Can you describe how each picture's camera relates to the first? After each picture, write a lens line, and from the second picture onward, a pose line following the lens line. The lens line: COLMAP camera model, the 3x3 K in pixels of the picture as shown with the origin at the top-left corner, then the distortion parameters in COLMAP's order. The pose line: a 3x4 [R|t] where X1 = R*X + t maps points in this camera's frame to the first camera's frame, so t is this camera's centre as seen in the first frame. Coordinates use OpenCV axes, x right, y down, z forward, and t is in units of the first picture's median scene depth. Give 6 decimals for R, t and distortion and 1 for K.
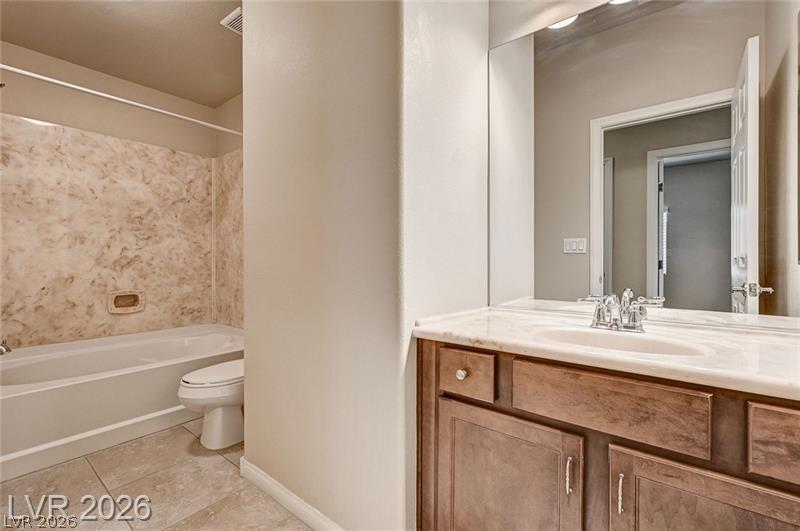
lens RADIAL K [[357.8, 0, 400.8], [0, 357.8, 261.8], [0, 0, 1]] dist [-0.003910, -0.000206]
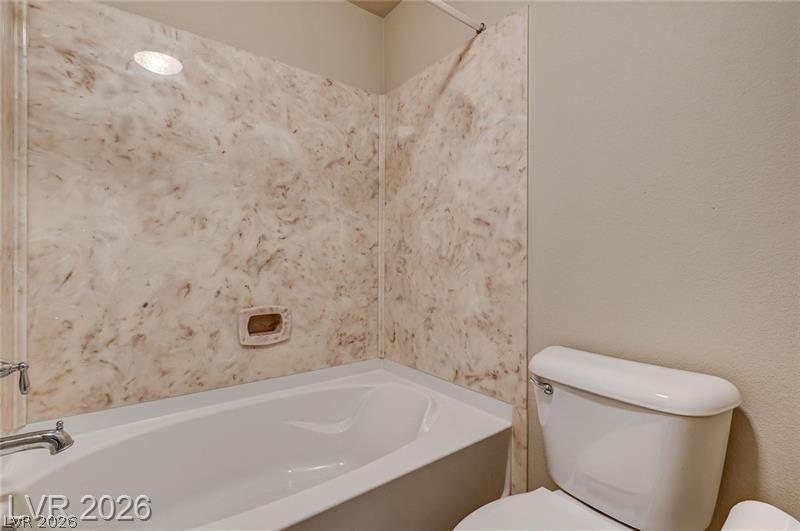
lens RADIAL K [[357.8, 0, 395.4], [0, 357.8, 260.9], [0, 0, 1]] dist [-0.003910, -0.000206]
pose [[0.967272, 0.004242, -0.253706, -0.407754], [-0.004395, 0.999990, -0.000035, 0.001227], [0.253704, 0.001149, 0.967281, 0.477229]]
